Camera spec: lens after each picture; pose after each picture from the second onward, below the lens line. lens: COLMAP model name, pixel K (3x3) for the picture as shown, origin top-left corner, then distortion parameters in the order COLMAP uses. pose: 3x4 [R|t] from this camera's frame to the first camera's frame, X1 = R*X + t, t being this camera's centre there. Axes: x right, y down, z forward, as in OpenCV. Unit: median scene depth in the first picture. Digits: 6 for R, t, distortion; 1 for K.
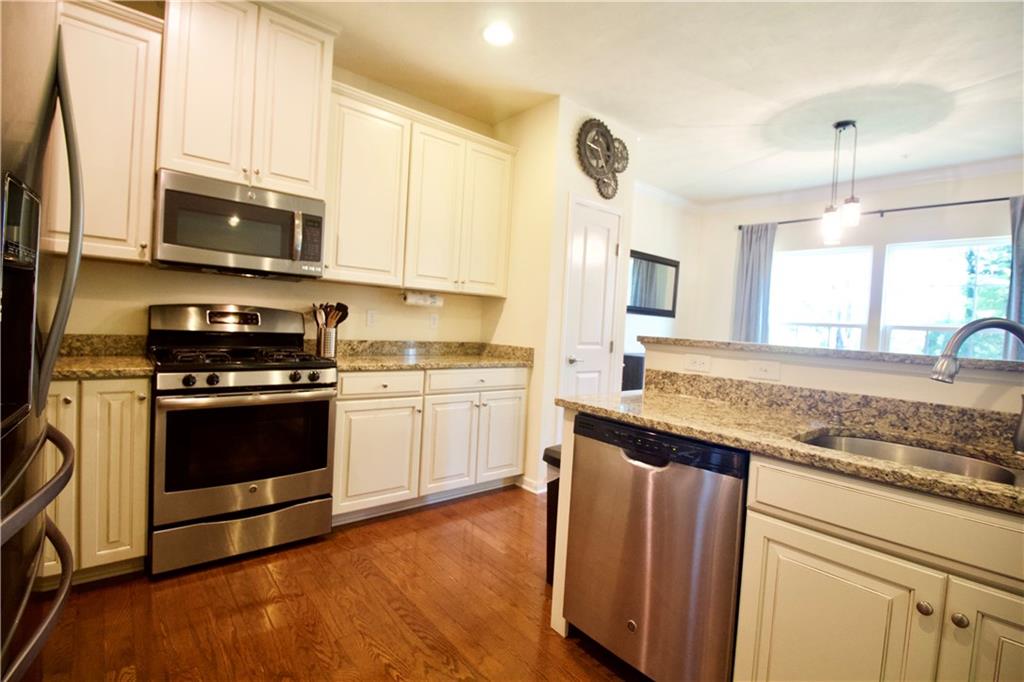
lens RADIAL K [[471.2, 0, 508.7], [0, 471.2, 340.8], [0, 0, 1]] dist [-0.015720, -0.004809]
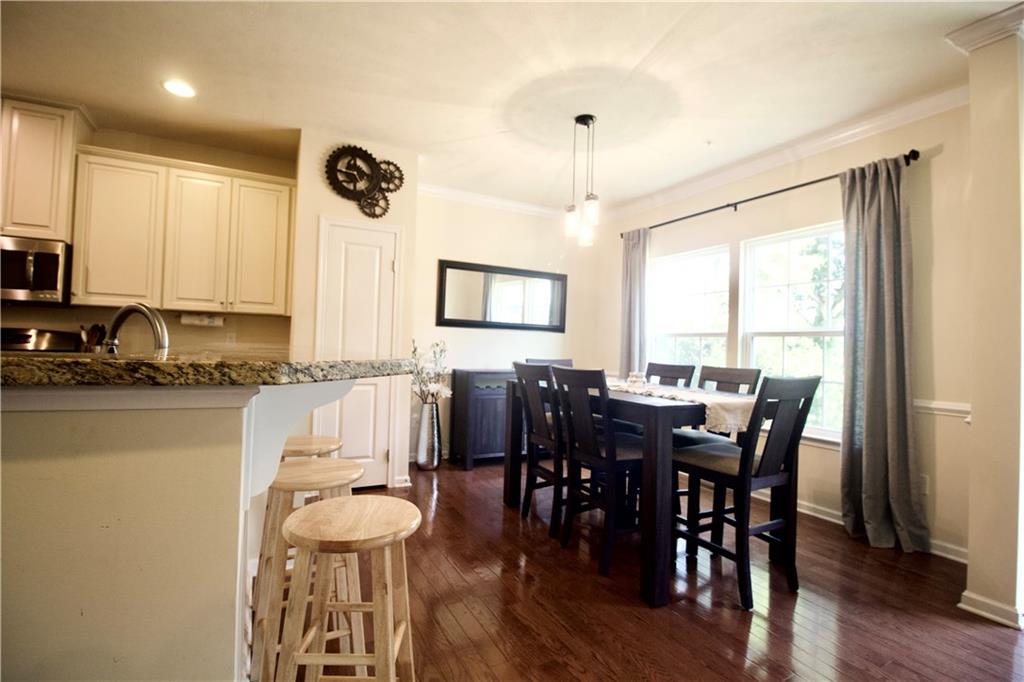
lens RADIAL K [[471.2, 0, 508.5], [0, 471.2, 335.2], [0, 0, 1]] dist [-0.015720, -0.004809]
pose [[0.976675, -0.028048, -0.212885, 0.725944], [0.013159, 0.997387, -0.071035, 0.036051], [0.214321, 0.066576, 0.974492, 0.065445]]
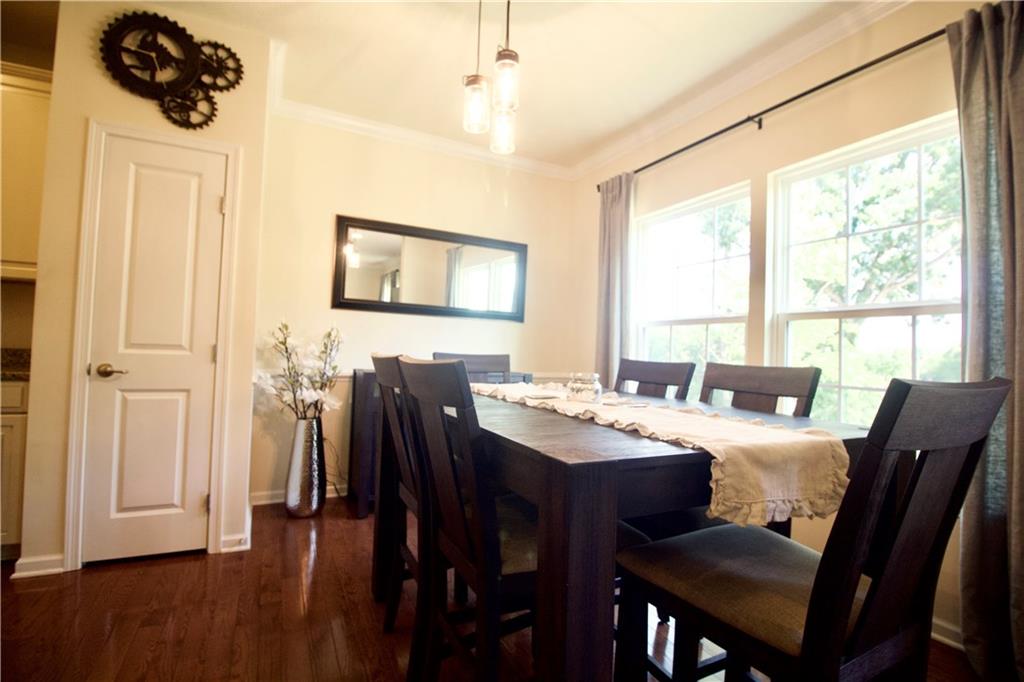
lens RADIAL K [[471.2, 0, 510.6], [0, 471.2, 334.6], [0, 0, 1]] dist [-0.015720, -0.004809]
pose [[0.973714, -0.024514, -0.226451, 0.806330], [0.005449, 0.996414, -0.084437, 0.047079], [0.227709, 0.080983, 0.970356, 0.496263]]
